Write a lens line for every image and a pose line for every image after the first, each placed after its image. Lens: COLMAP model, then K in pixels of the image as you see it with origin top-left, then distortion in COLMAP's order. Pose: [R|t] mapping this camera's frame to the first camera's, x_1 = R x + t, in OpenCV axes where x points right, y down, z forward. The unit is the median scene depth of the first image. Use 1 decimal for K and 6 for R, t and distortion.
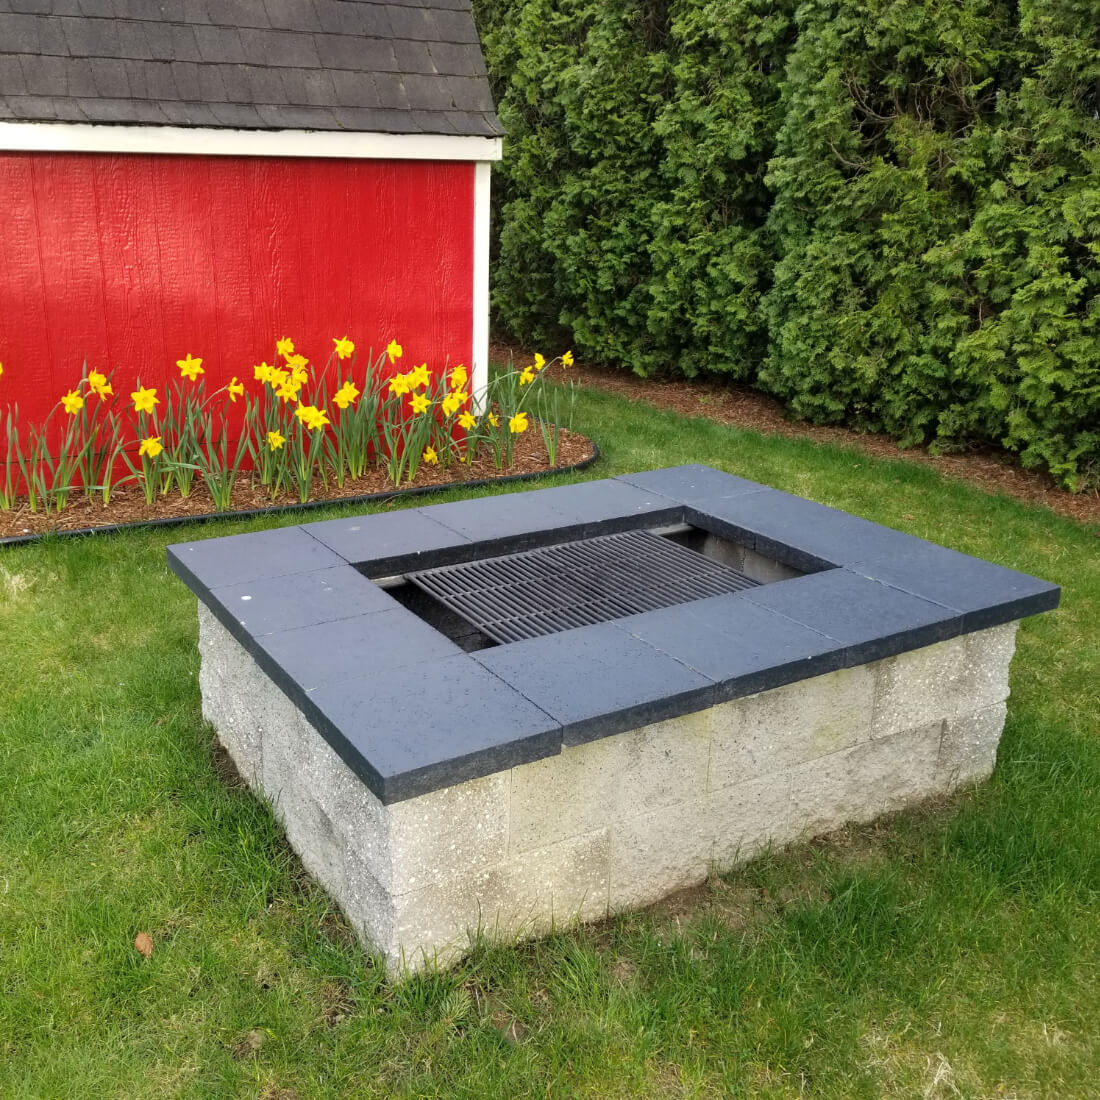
lens RADIAL K [[1142.8, 0, 497.7], [0, 1142.8, 528.0], [0, 0, 1]] dist [0.106221, -0.249240]
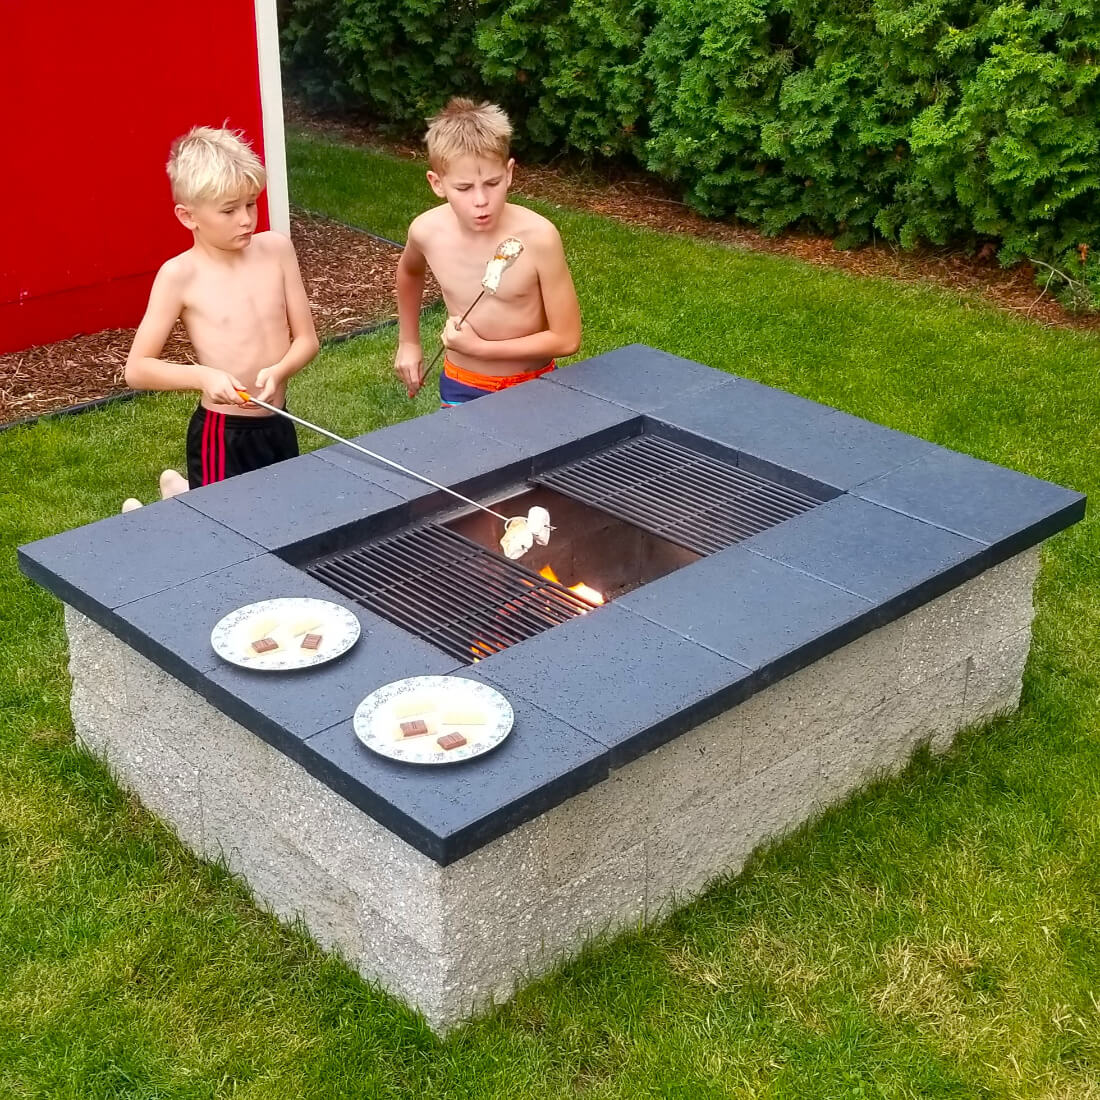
lens RADIAL K [[1737.4, 0, 548.4], [0, 1737.4, 516.4], [0, 0, 1]] dist [0.121405, -0.240813]
pose [[0.976474, -0.100943, 0.190550, -0.081742], [0.075526, 0.987792, 0.136246, -0.069764], [-0.201977, -0.118649, 0.972177, -0.106209]]
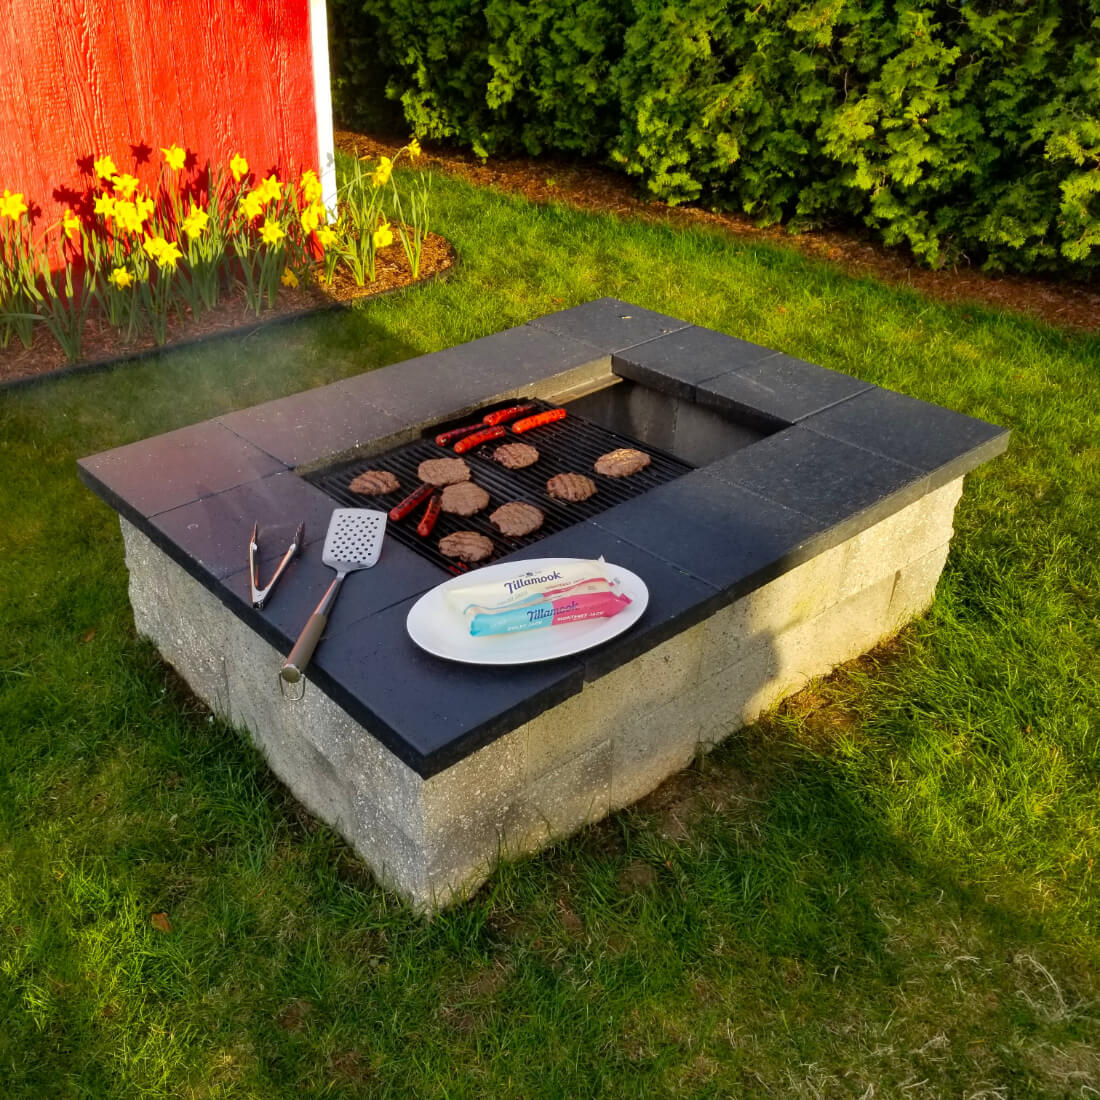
lens RADIAL K [[1130.6, 0, 456.5], [0, 1130.6, 546.2], [0, 0, 1]] dist [0.072140, -0.142606]
pose [[0.988007, -0.098156, 0.119198, -0.053592], [0.068659, 0.970708, 0.230244, -0.052692], [-0.138306, -0.219299, 0.965805, 0.041644]]
